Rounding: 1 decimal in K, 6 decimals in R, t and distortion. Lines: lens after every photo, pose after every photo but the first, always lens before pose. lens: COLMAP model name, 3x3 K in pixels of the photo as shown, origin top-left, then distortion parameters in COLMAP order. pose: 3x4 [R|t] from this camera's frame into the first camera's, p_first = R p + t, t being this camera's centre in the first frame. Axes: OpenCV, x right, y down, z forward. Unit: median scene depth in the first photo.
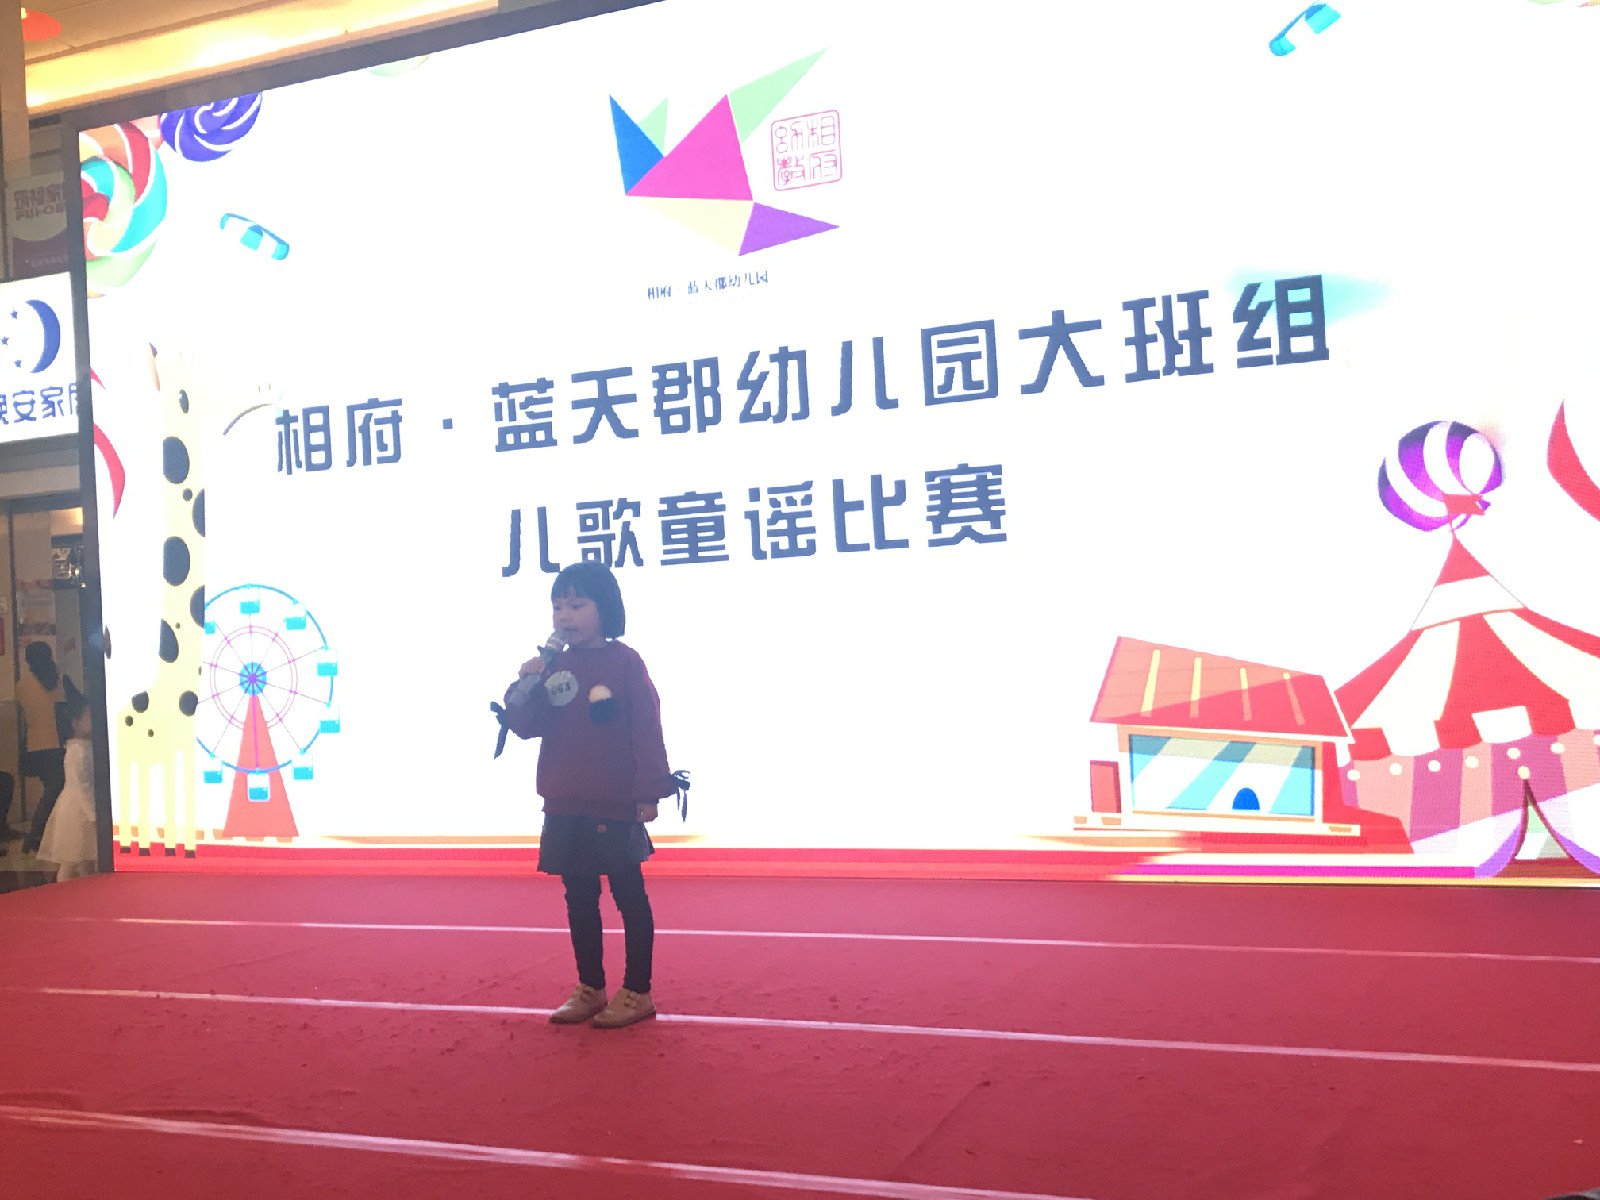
lens RADIAL K [[1599.3, 0, 800.0], [0, 1599.3, 600.0], [0, 0, 1]] dist [0.159619, -0.419158]
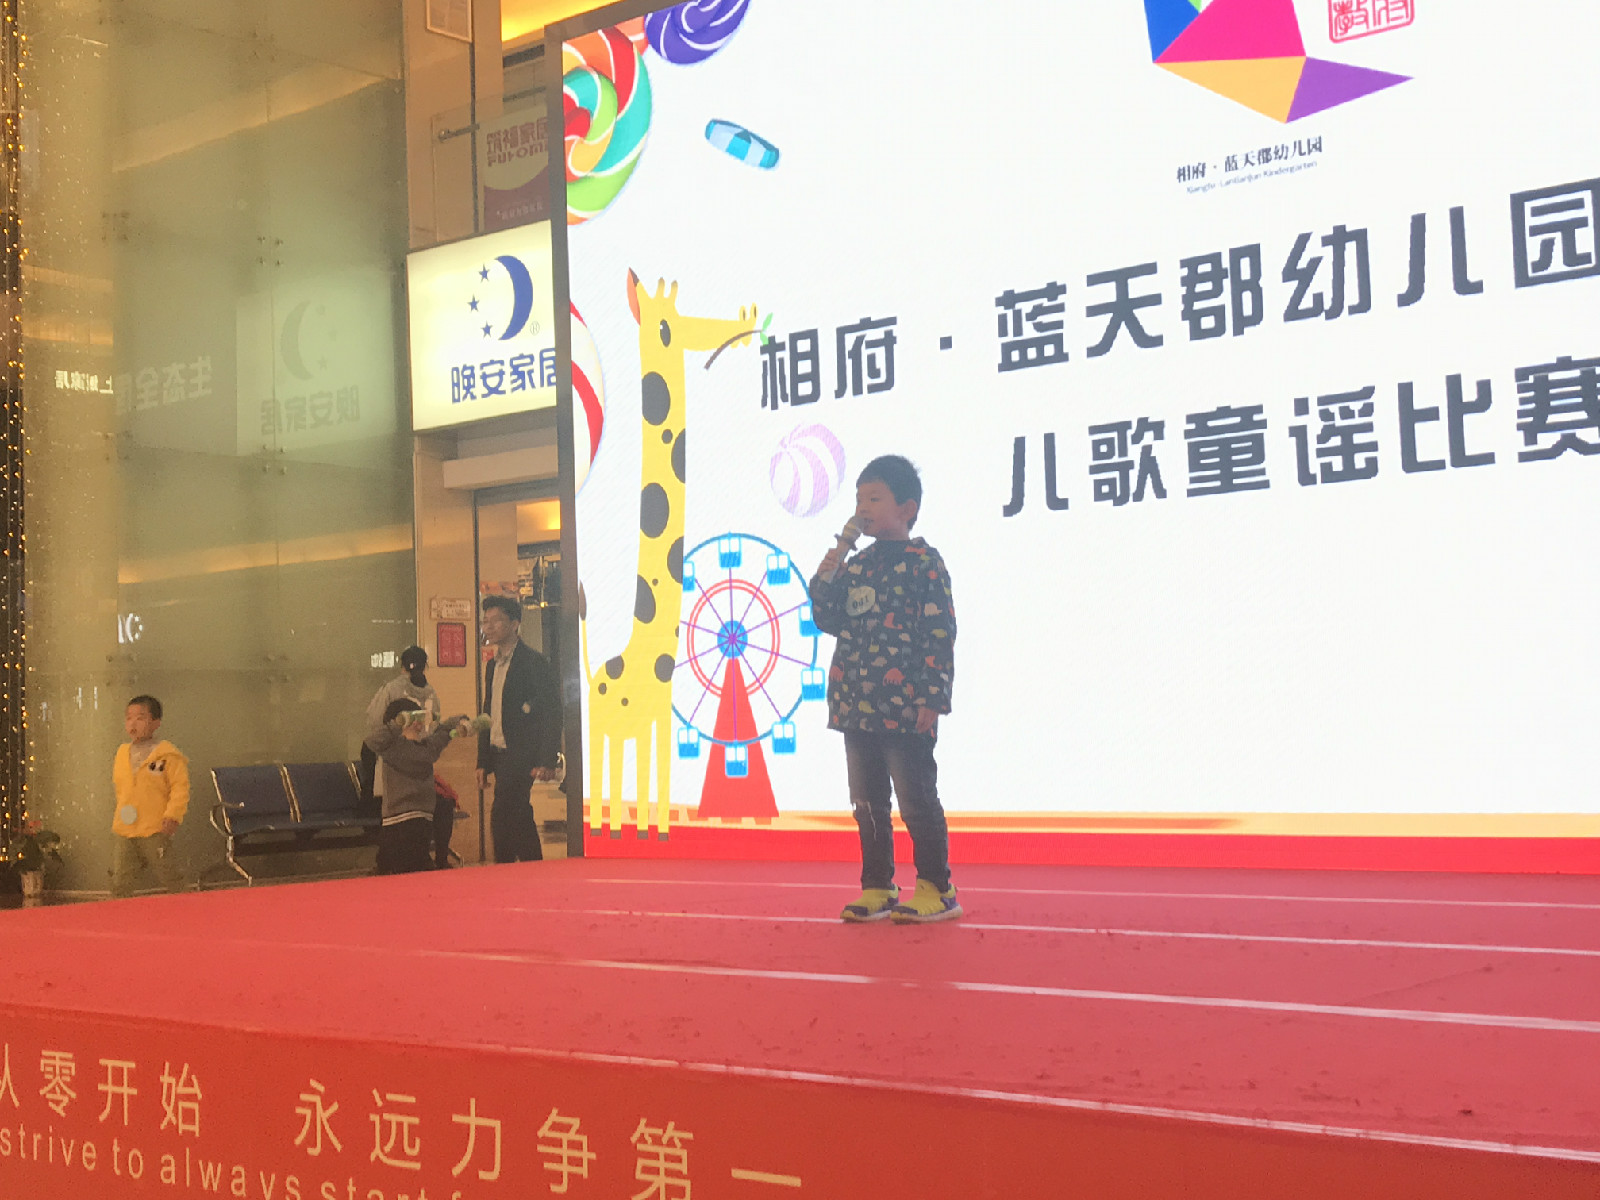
lens RADIAL K [[2190.9, 0, 800.0], [0, 2190.9, 600.0], [0, 0, 1]] dist [0.247607, -0.984057]
pose [[0.956678, 0.005747, -0.291090, 0.056535], [-0.015887, 0.999346, -0.032482, 0.074315], [0.290713, 0.035700, 0.956144, -0.164832]]
